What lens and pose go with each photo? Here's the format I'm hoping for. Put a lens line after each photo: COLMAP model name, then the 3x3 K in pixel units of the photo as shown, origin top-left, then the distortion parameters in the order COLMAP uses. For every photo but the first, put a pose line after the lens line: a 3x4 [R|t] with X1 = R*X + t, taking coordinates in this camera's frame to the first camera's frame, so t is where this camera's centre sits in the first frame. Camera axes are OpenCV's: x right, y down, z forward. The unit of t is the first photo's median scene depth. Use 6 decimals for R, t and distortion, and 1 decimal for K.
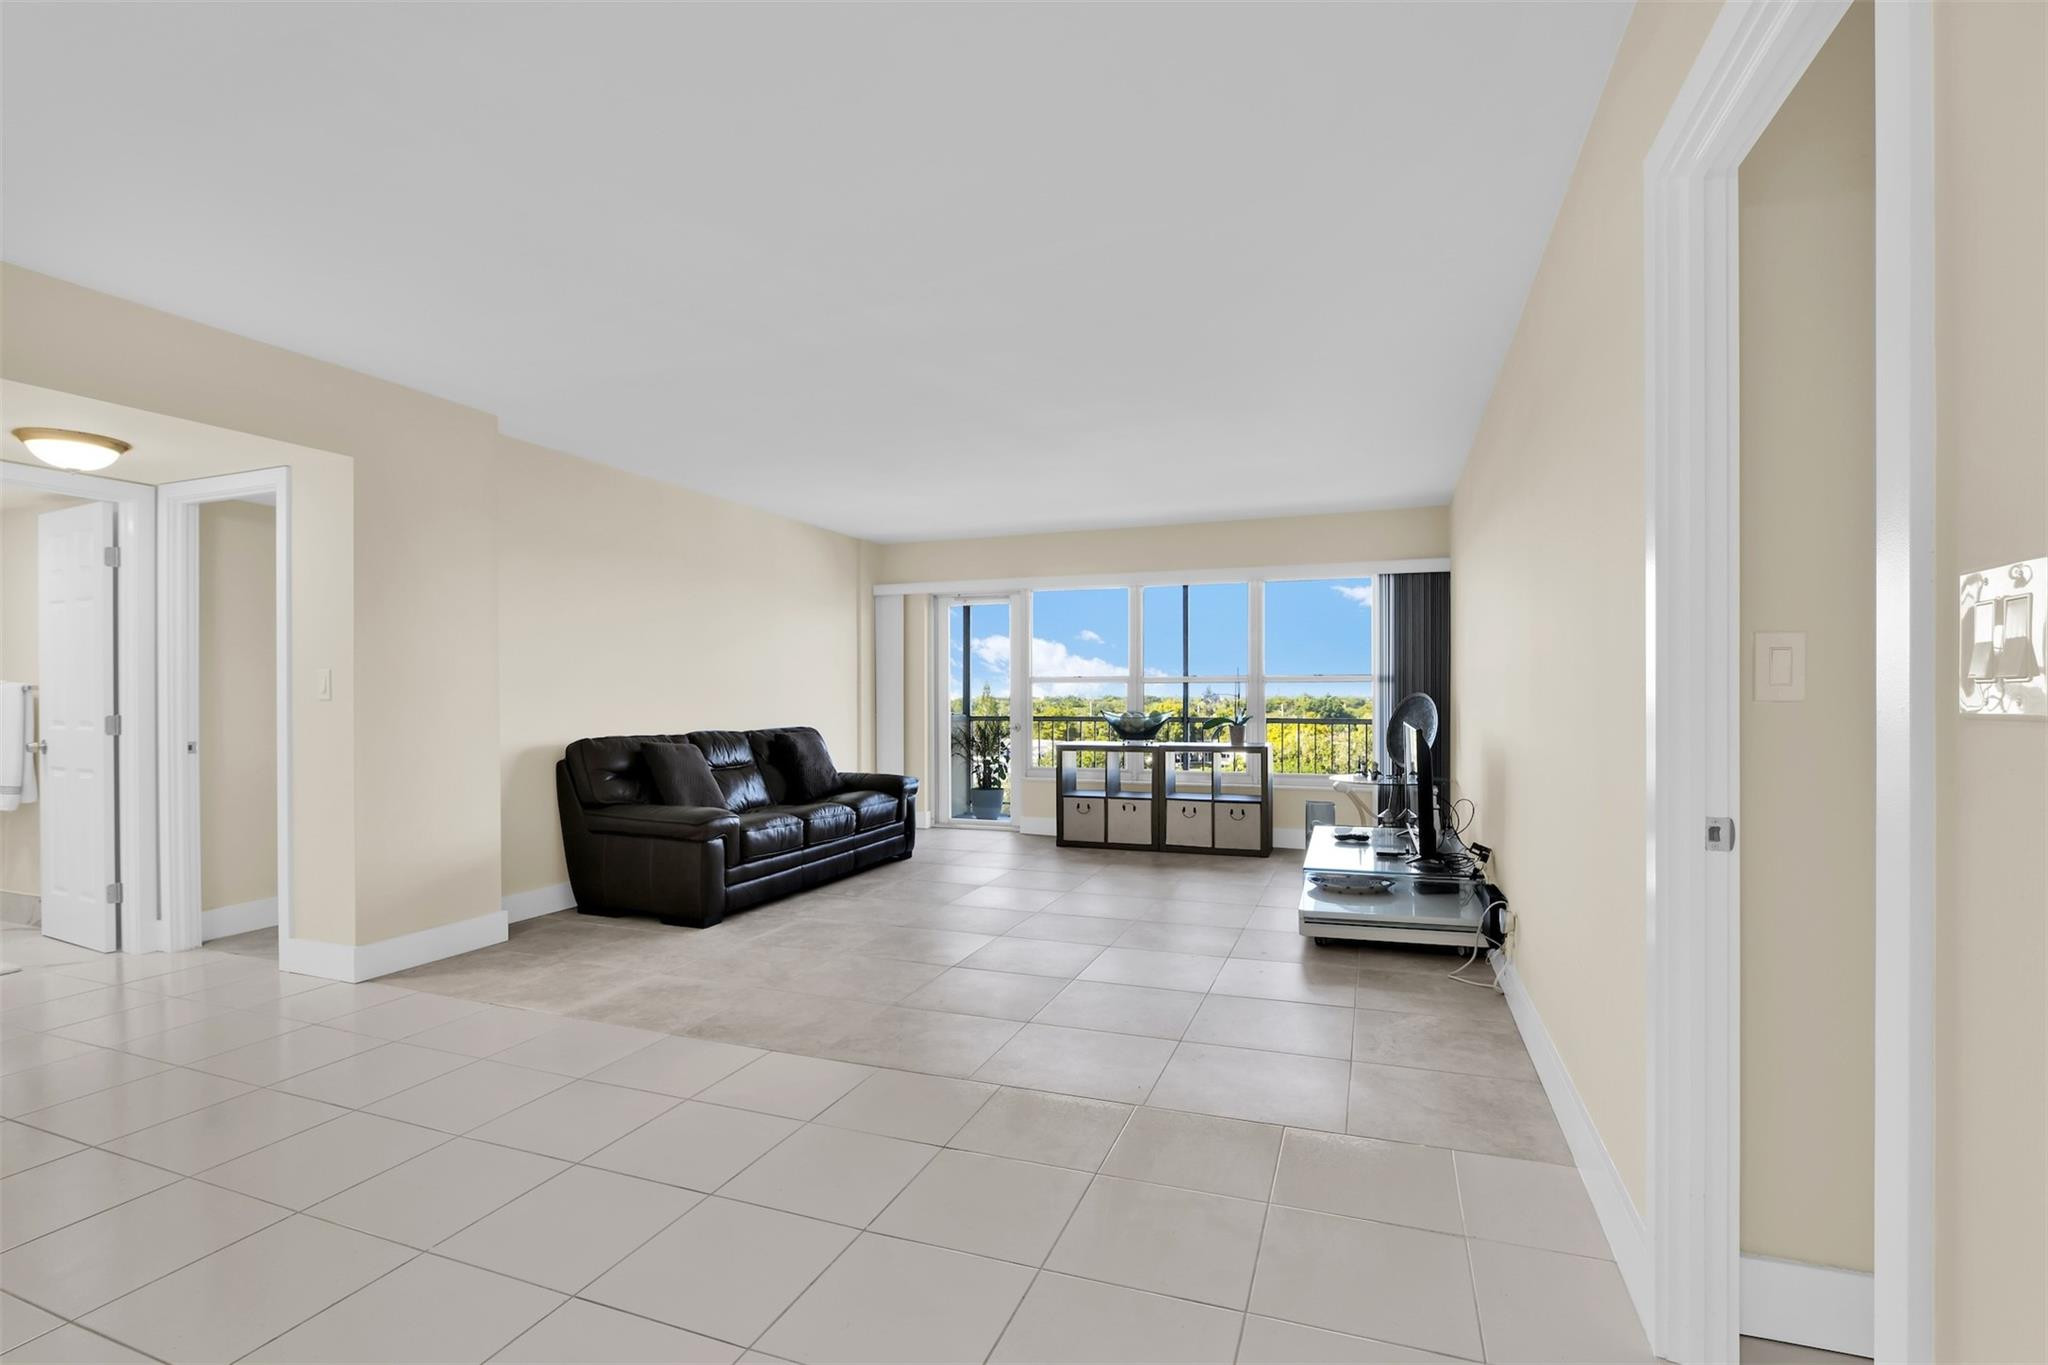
lens RADIAL K [[952.8, 0, 1022.0], [0, 952.8, 704.8], [0, 0, 1]] dist [0.008156, 0.000396]
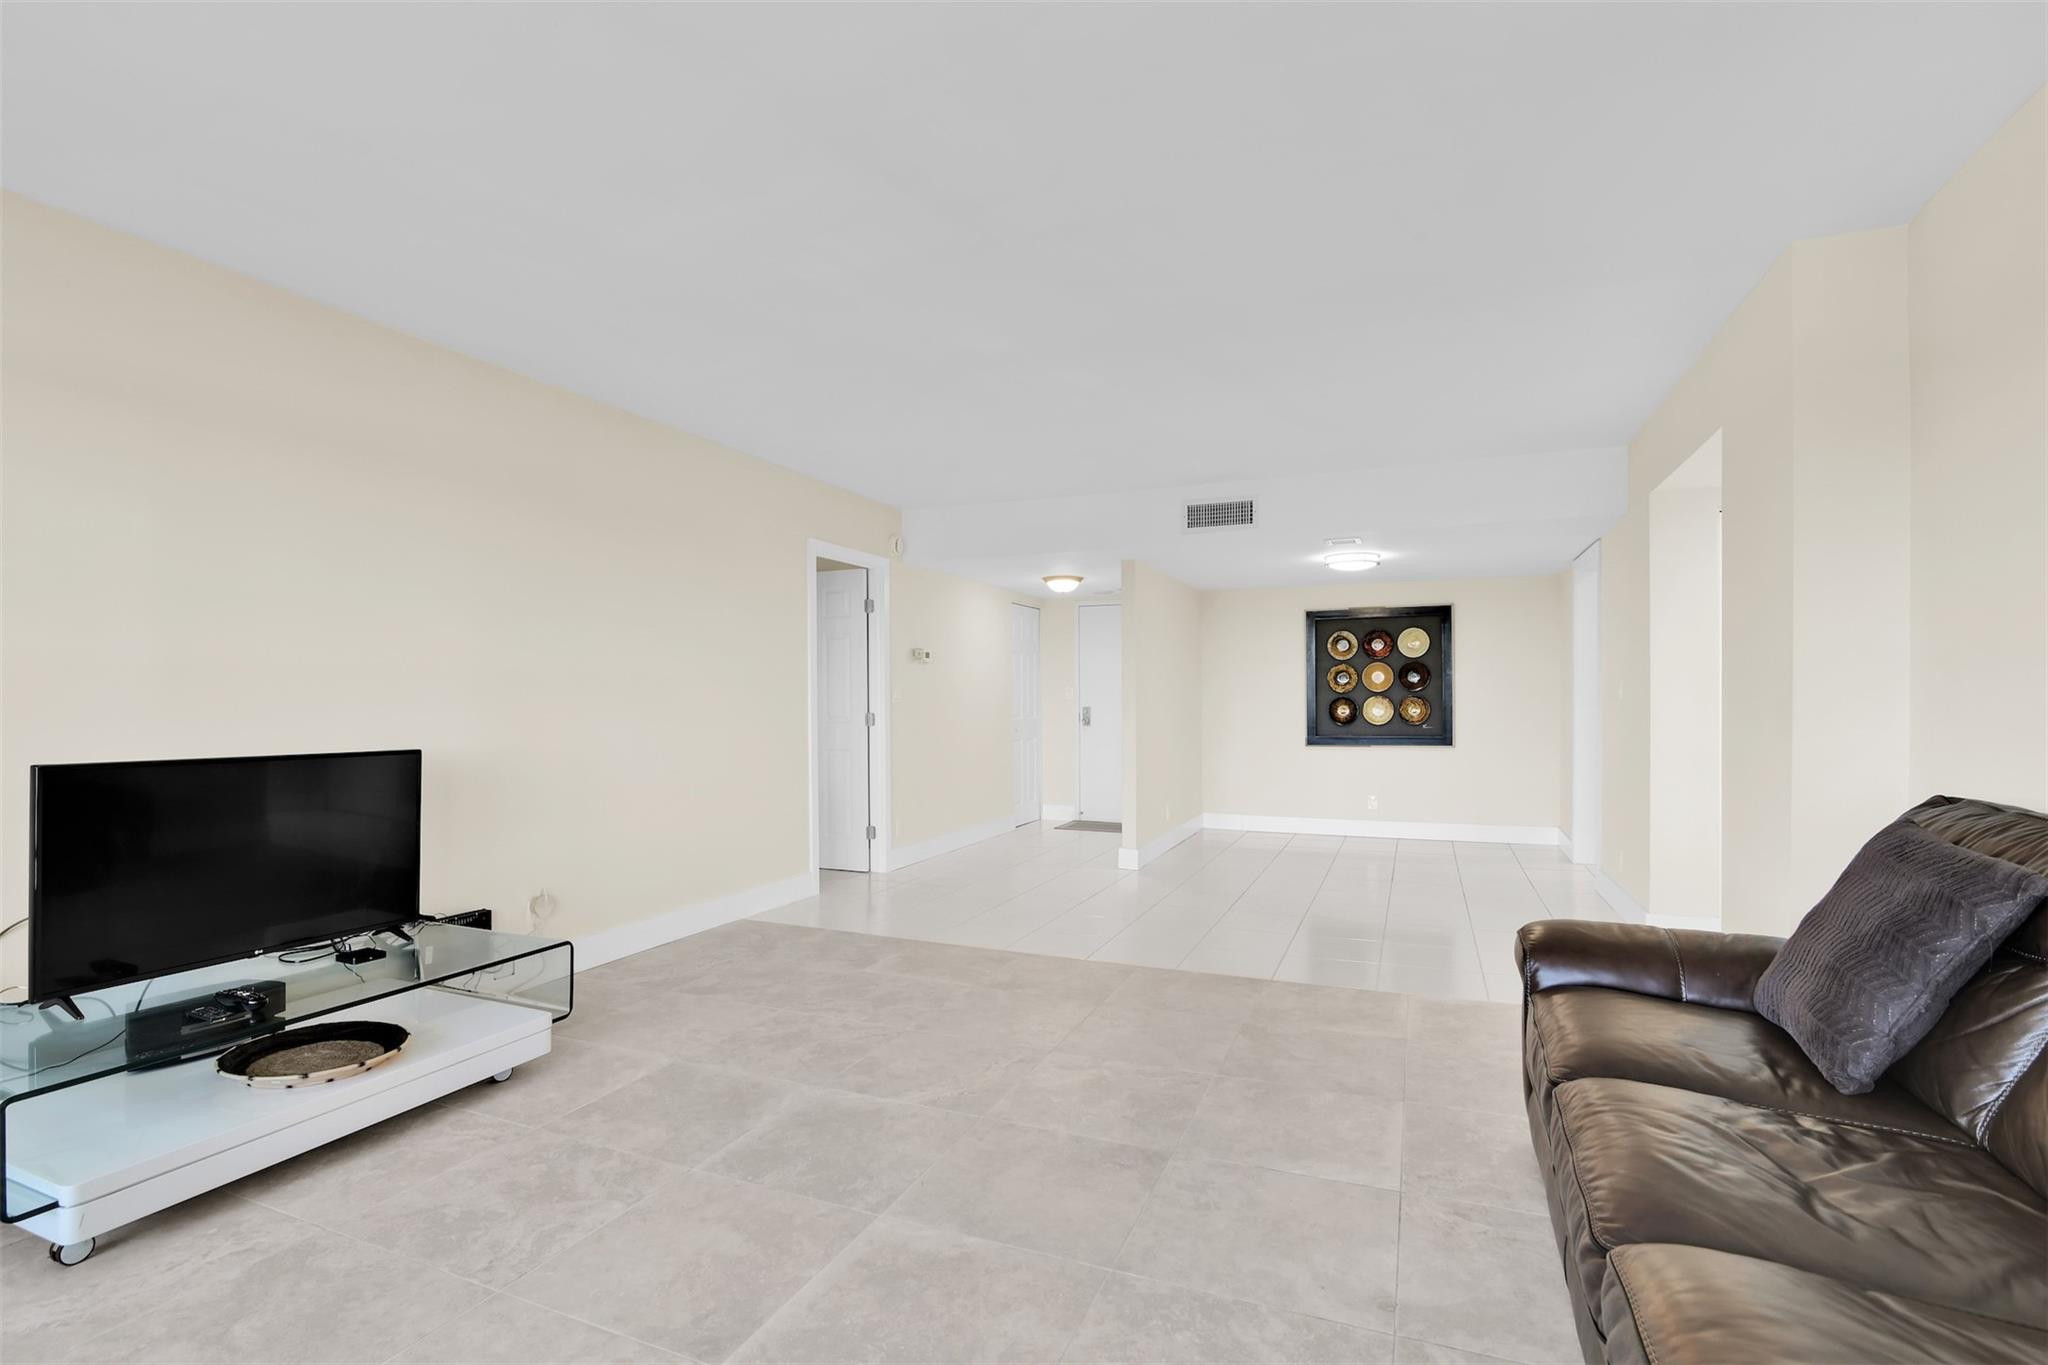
lens RADIAL K [[945.7, 0, 1014.7], [0, 945.7, 691.1], [0, 0, 1]] dist [-0.018728, -0.001058]
pose [[-0.998929, 0.005811, 0.045897, -0.047492], [0.005818, 0.999983, 0.000009, -0.009956], [-0.045896, 0.000276, -0.998946, 1.050061]]
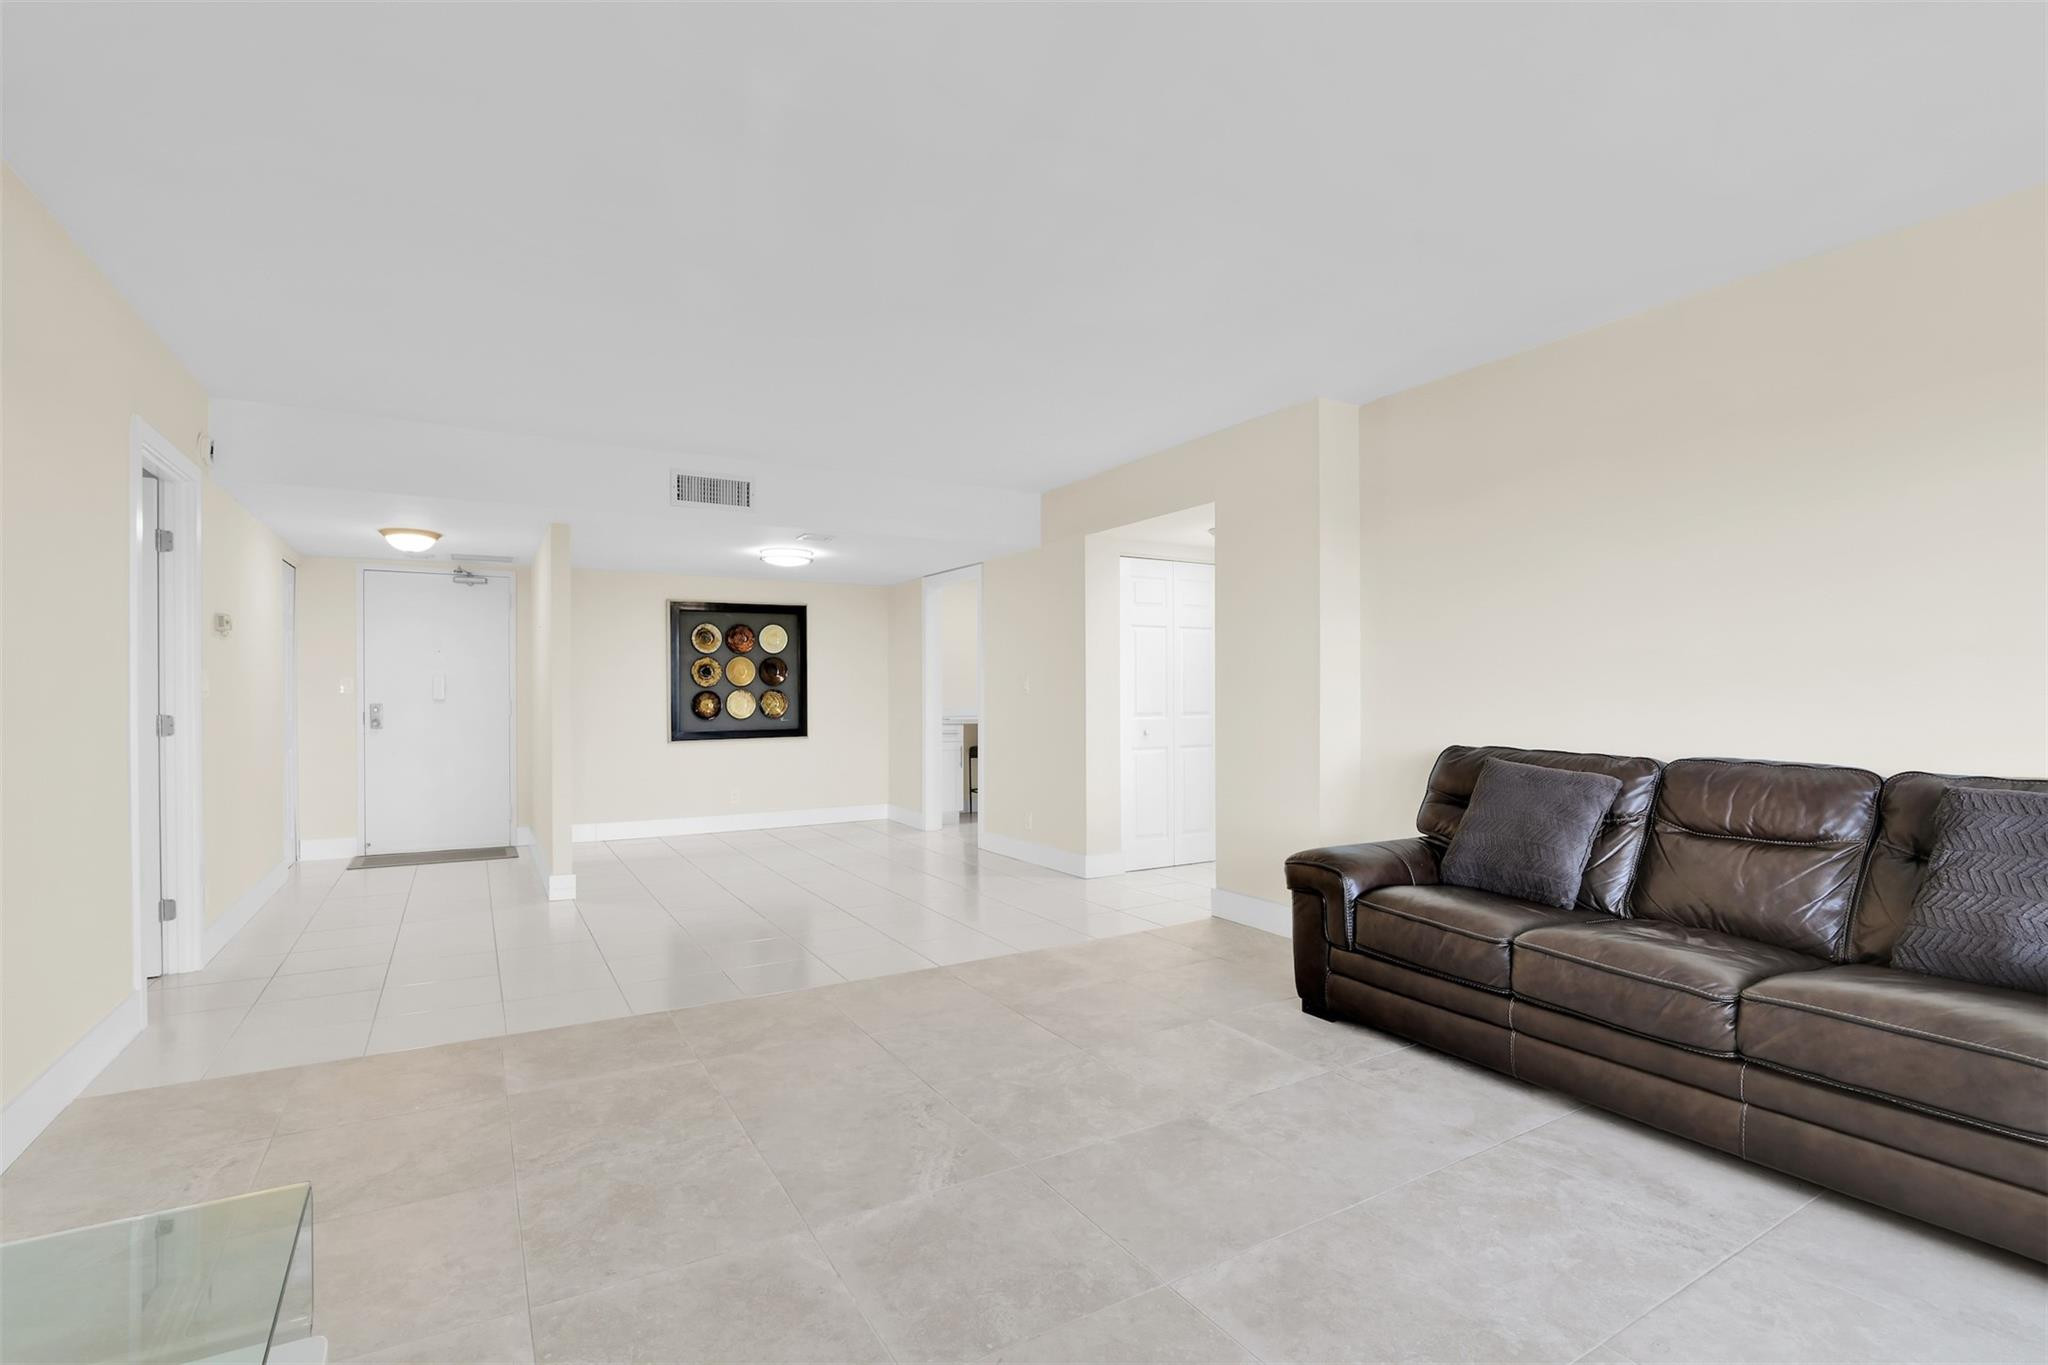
lens RADIAL K [[945.7, 0, 1014.7], [0, 945.7, 691.1], [0, 0, 1]] dist [-0.018728, -0.001058]
pose [[-0.632260, 0.002967, -0.774751, 0.244975], [-0.002563, 0.999979, 0.005921, -0.008161], [0.774752, 0.005729, -0.632239, 0.878365]]
